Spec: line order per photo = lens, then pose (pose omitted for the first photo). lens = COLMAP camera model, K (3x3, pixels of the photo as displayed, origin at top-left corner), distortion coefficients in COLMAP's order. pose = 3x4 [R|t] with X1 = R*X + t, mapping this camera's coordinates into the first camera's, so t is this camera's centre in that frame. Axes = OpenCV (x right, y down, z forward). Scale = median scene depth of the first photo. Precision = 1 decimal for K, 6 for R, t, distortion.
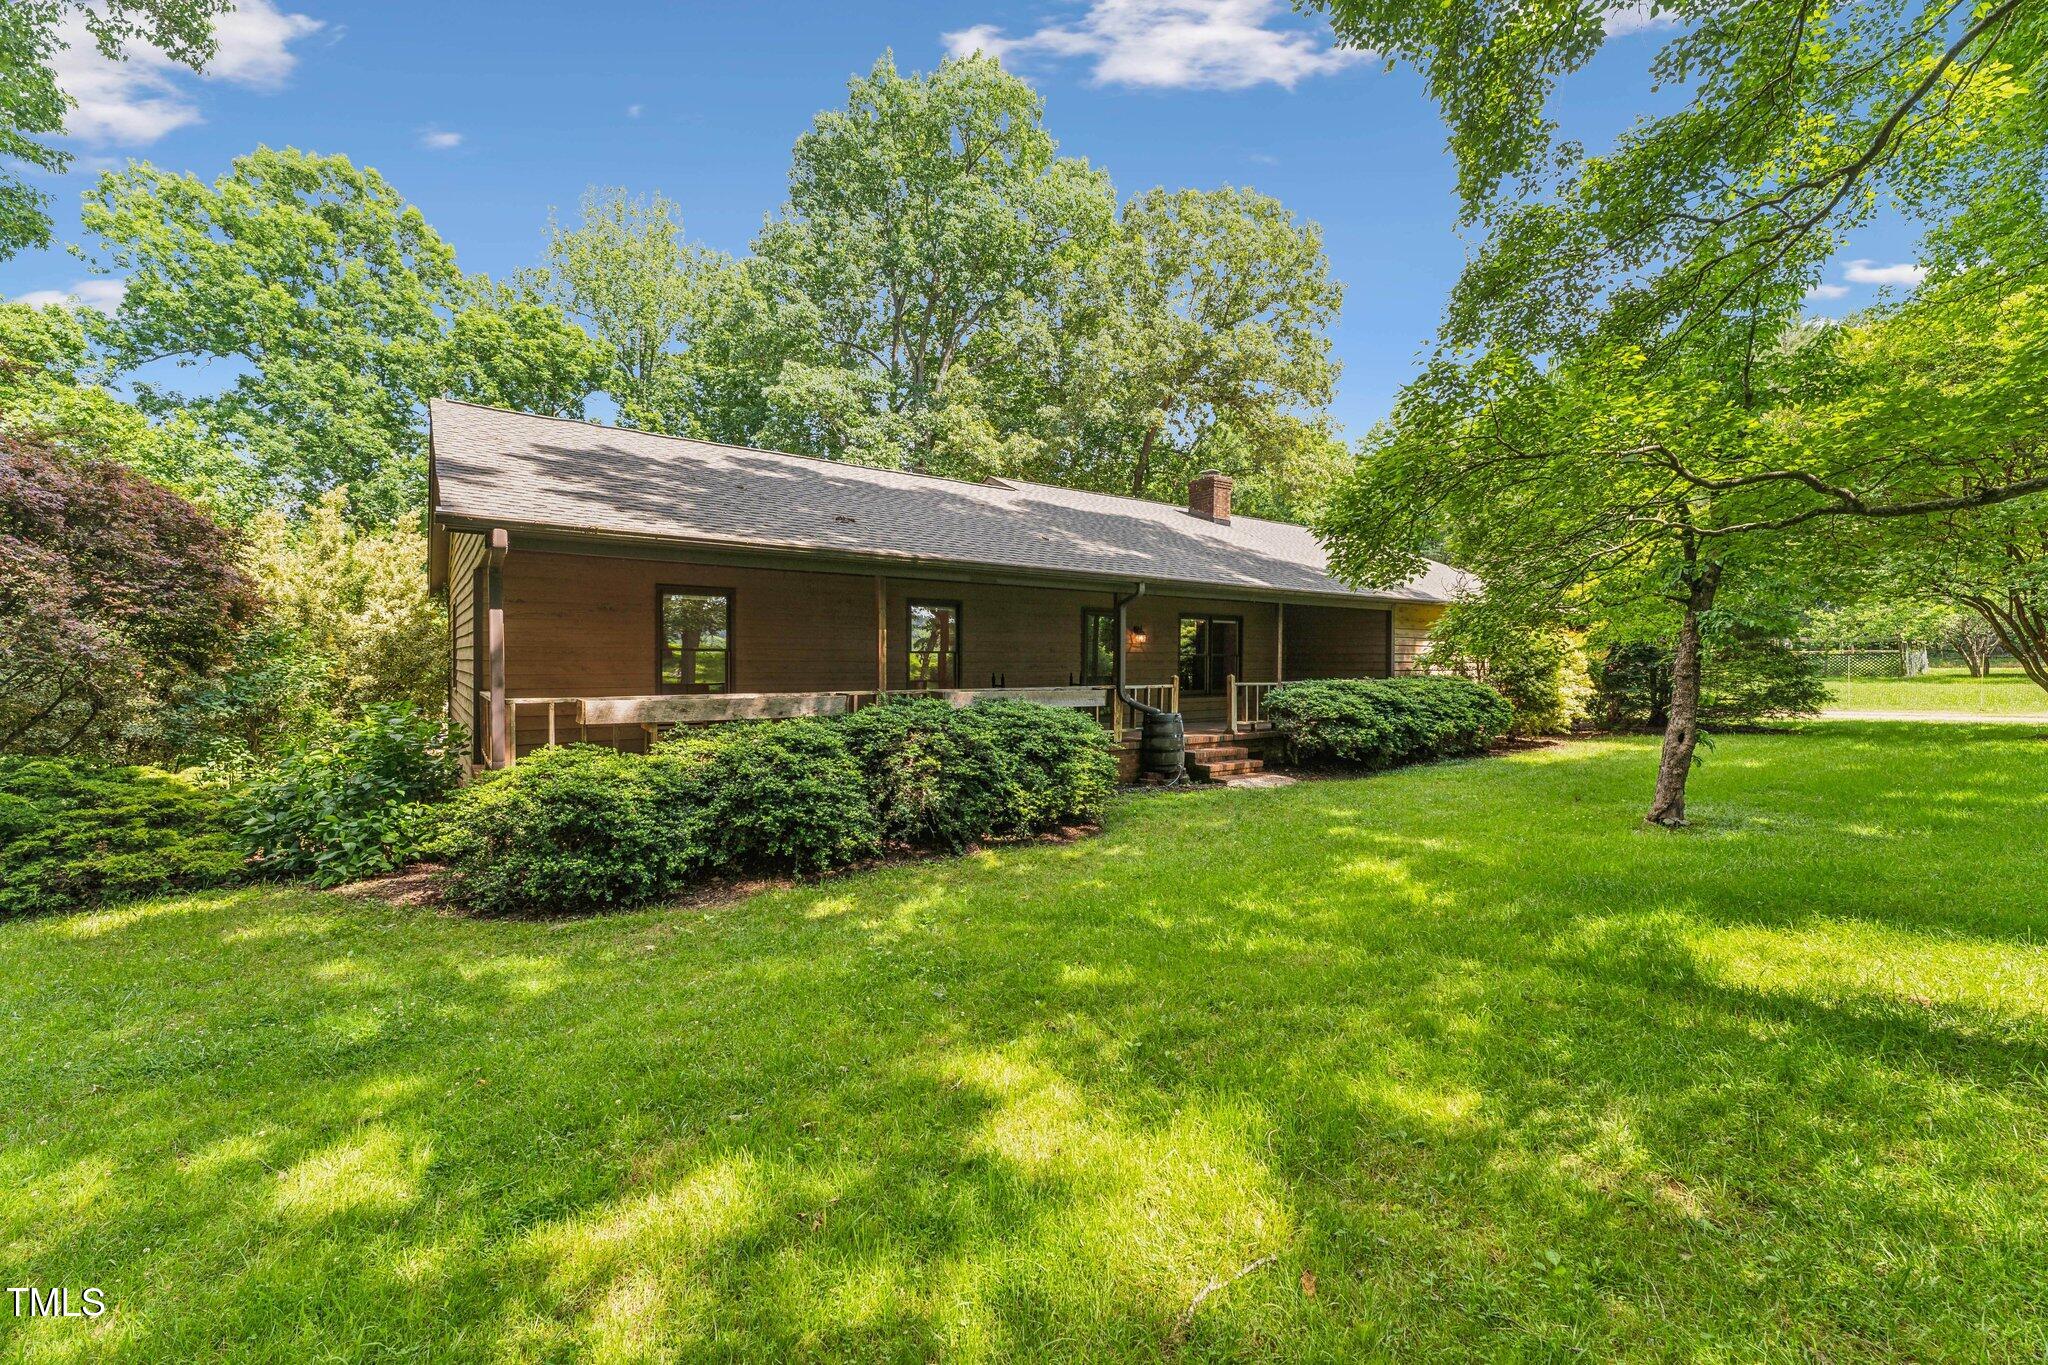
lens RADIAL K [[848.1, 0, 1008.9], [0, 848.1, 649.7], [0, 0, 1]] dist [0.002907, 0.000129]
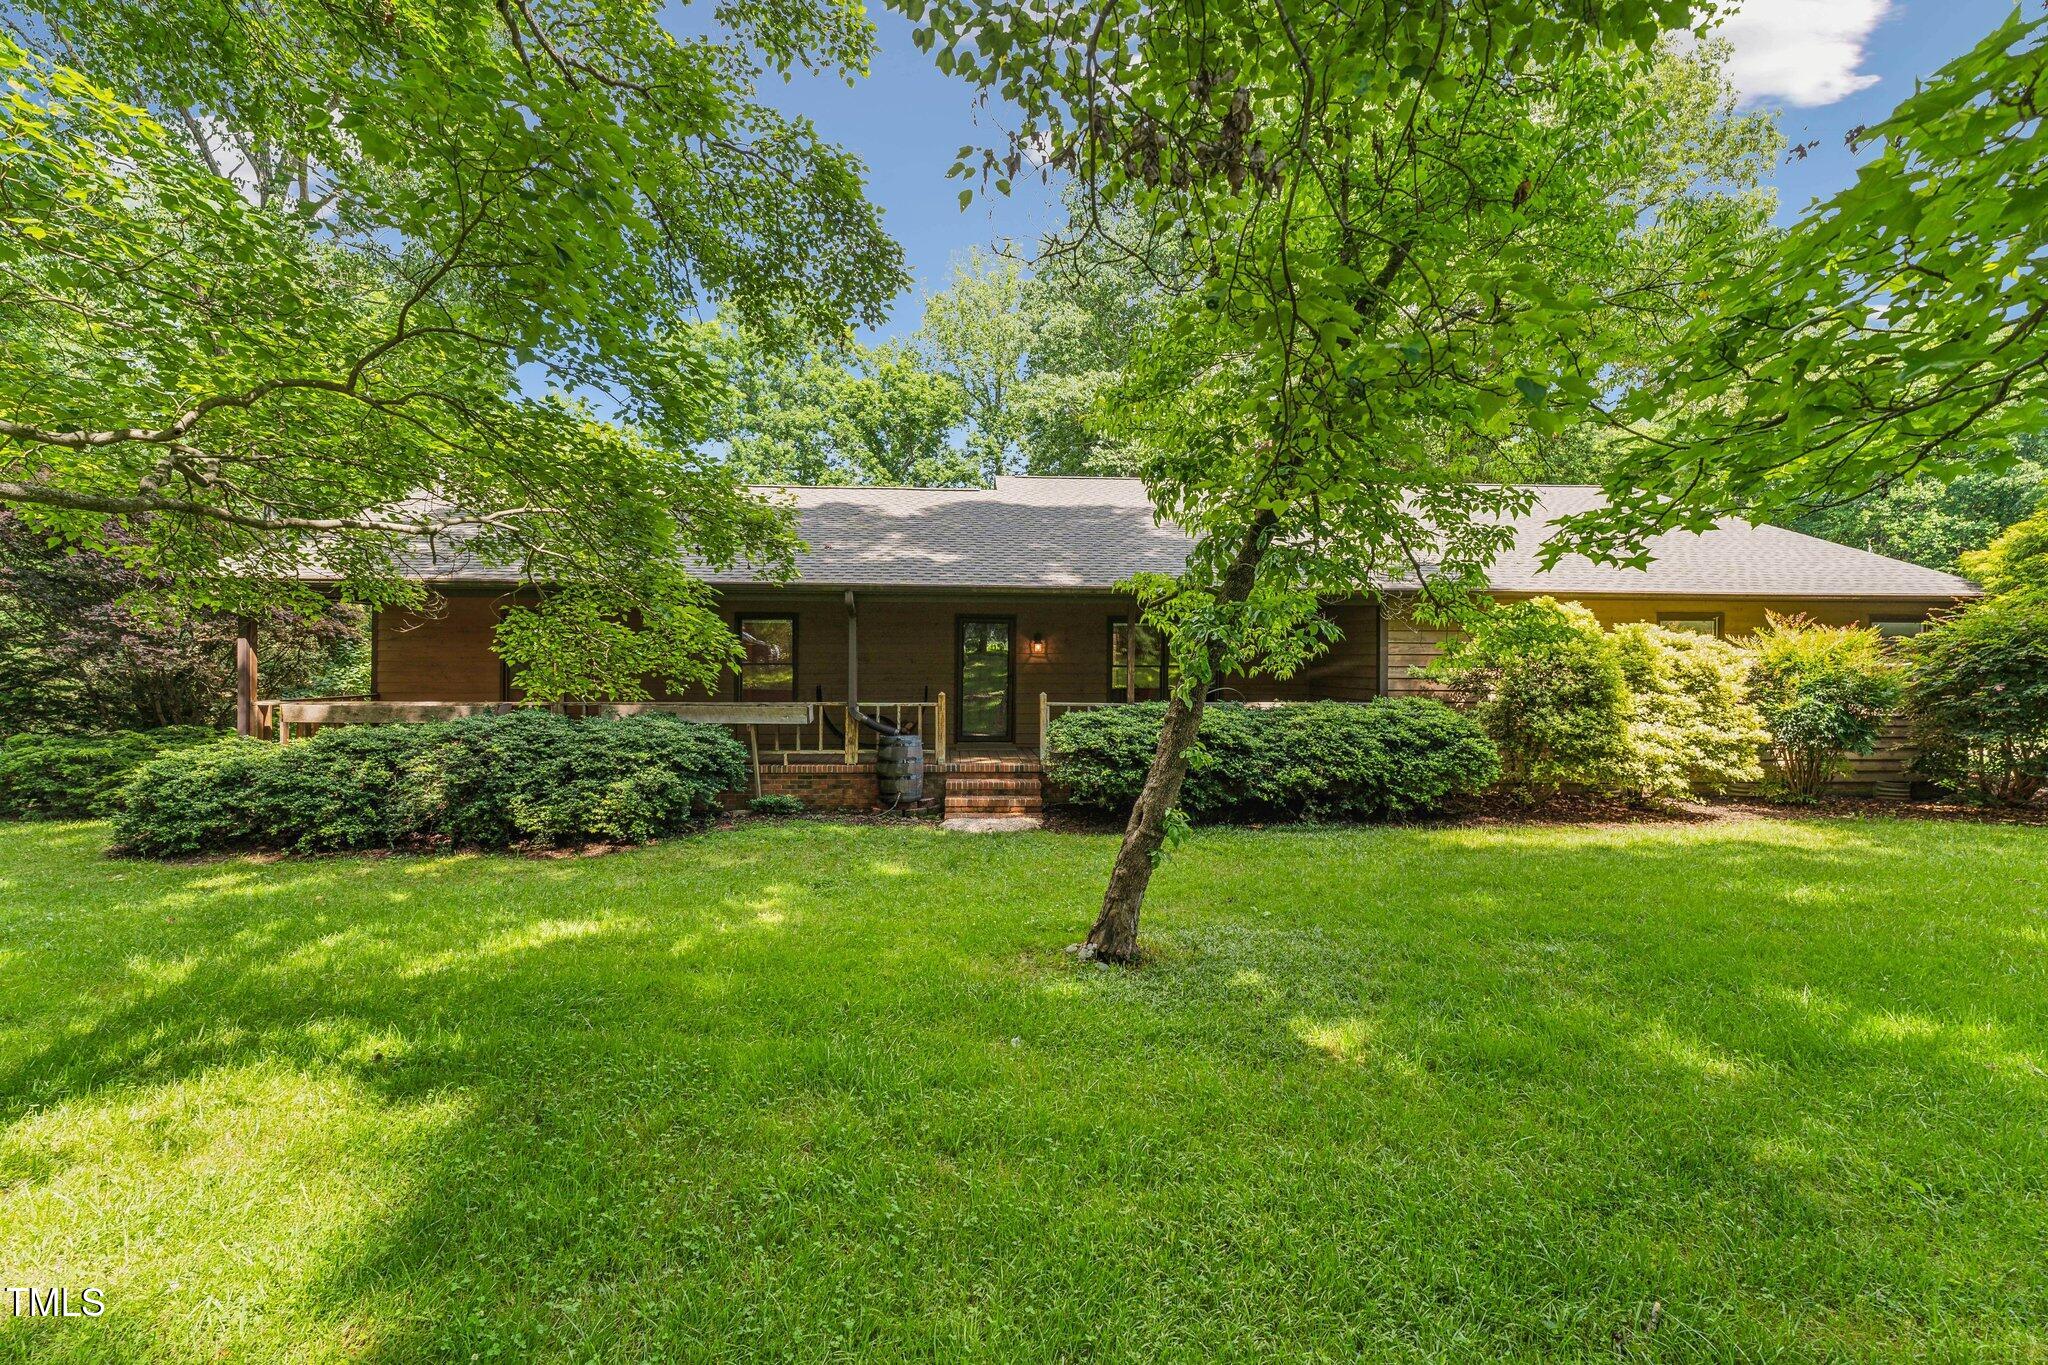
lens RADIAL K [[848.1, 0, 1008.9], [0, 848.1, 649.7], [0, 0, 1]] dist [0.002907, 0.000129]
pose [[0.838459, -0.002456, -0.544960, 0.704541], [0.003471, 0.999994, 0.000833, -0.013834], [0.544954, -0.002590, 0.838462, 0.289765]]
